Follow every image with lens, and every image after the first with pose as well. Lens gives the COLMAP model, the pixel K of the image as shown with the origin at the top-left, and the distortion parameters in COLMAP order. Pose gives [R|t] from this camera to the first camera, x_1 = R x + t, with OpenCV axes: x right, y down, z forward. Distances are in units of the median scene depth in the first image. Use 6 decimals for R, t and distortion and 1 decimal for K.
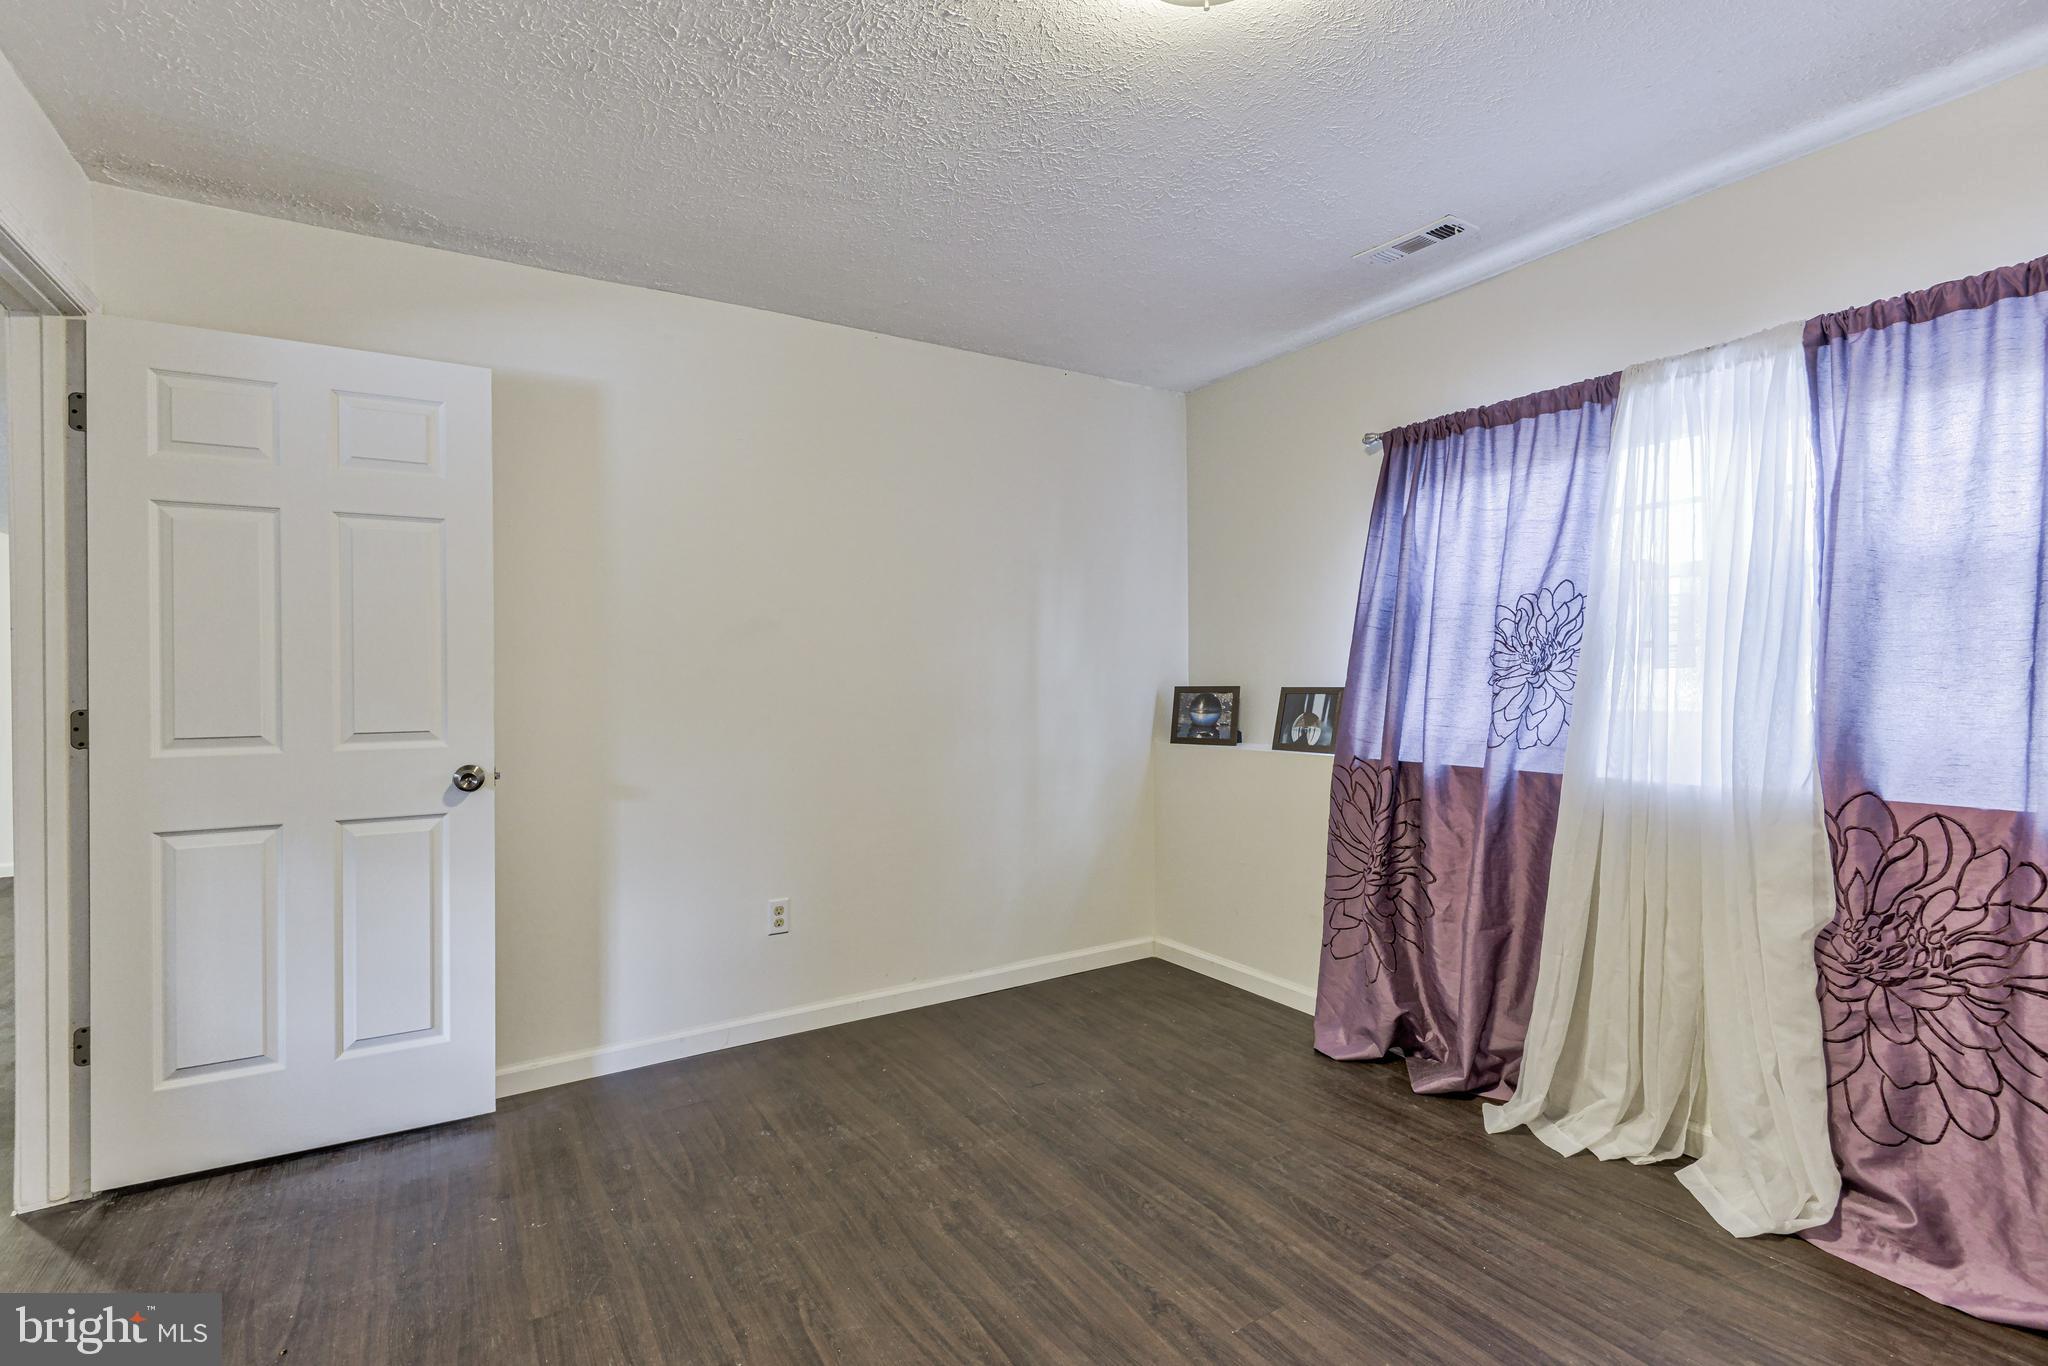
lens RADIAL K [[941.6, 0, 1002.1], [0, 941.6, 689.5], [0, 0, 1]] dist [0.005072, -0.004816]
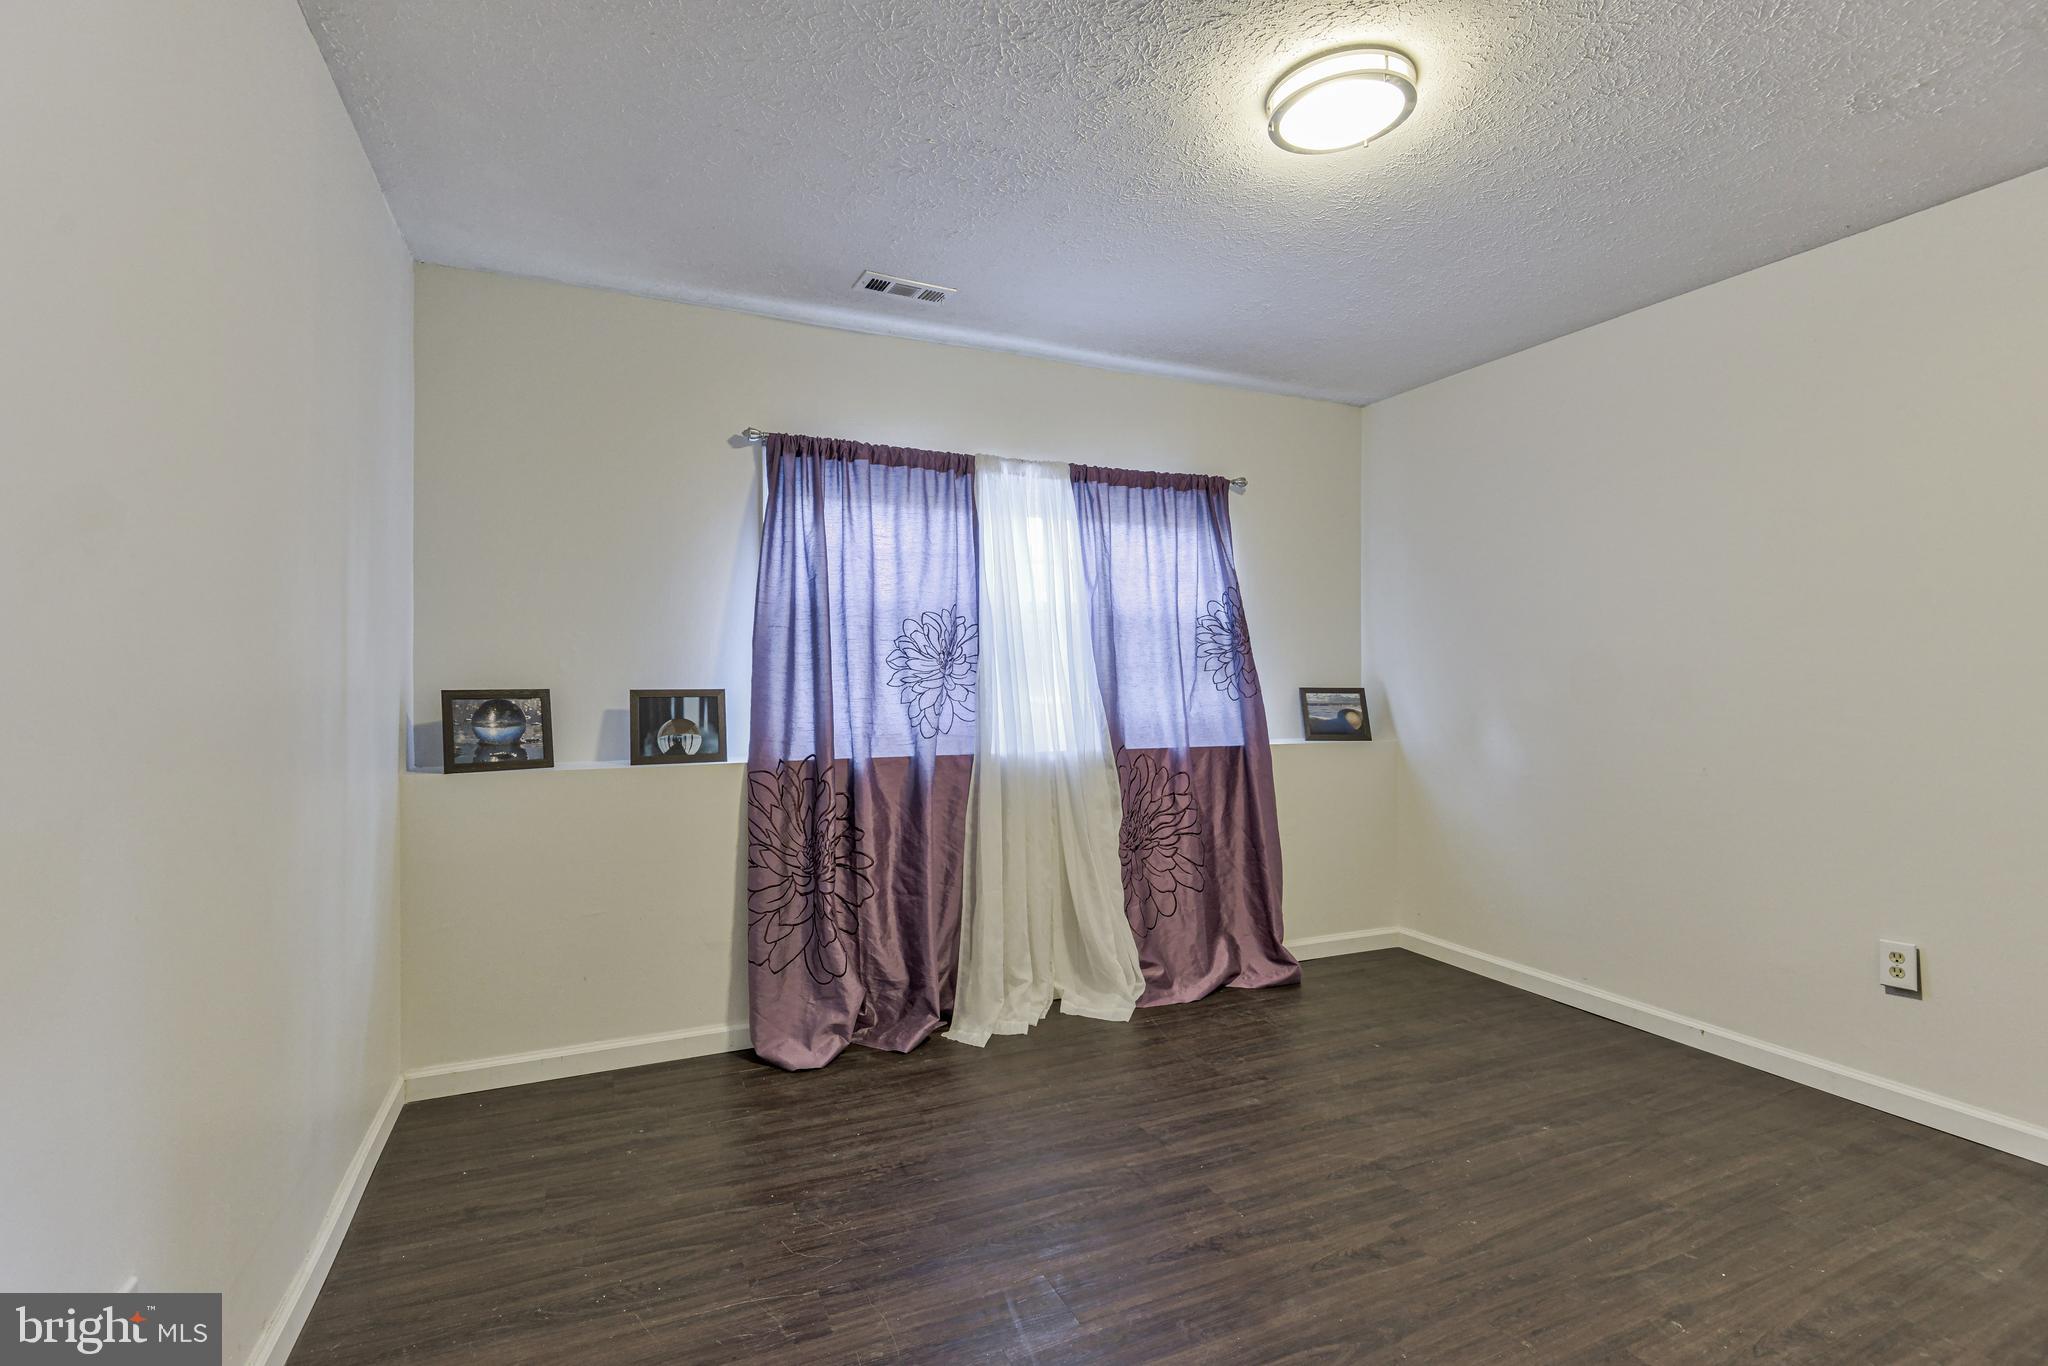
lens RADIAL K [[941.6, 0, 1022.5], [0, 941.6, 680.9], [0, 0, 1]] dist [0.005072, -0.004816]
pose [[0.121320, -0.000965, 0.992613, -0.602346], [0.007373, 0.999973, 0.000071, -0.009907], [-0.992586, 0.007310, 0.121323, 0.675915]]
